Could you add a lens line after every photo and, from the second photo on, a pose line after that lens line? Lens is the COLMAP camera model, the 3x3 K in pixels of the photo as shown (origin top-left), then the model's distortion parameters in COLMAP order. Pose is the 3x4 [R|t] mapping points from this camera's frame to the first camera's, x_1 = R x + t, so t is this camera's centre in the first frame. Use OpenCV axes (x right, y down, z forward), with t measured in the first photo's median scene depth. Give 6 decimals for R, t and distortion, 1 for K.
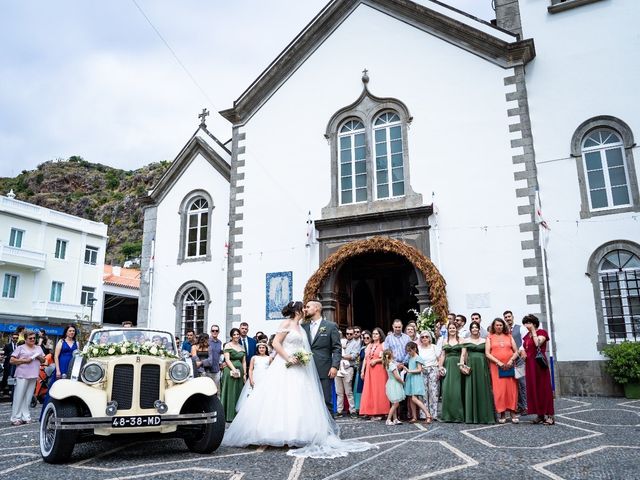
lens RADIAL K [[512.3, 0, 323.0], [0, 512.3, 242.1], [0, 0, 1]] dist [-0.075570, 0.067774]
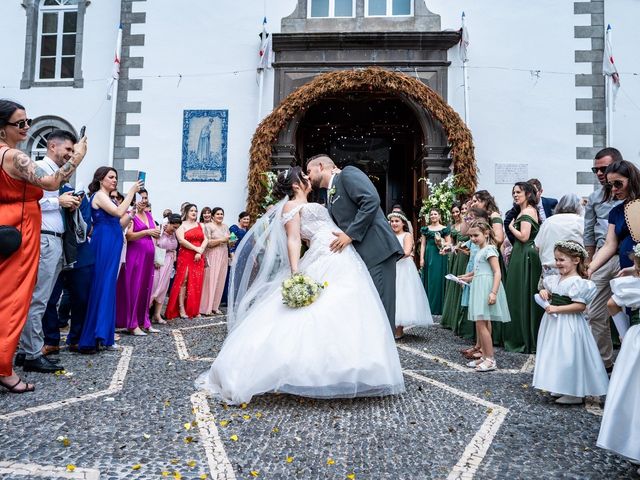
lens RADIAL K [[512.3, 0, 323.0], [0, 512.3, 242.1], [0, 0, 1]] dist [-0.075570, 0.067774]
pose [[0.948574, 0.048375, 0.312837, -0.140606], [-0.111187, 0.976204, 0.186182, 0.087447], [-0.296386, -0.211390, 0.931380, 0.321764]]
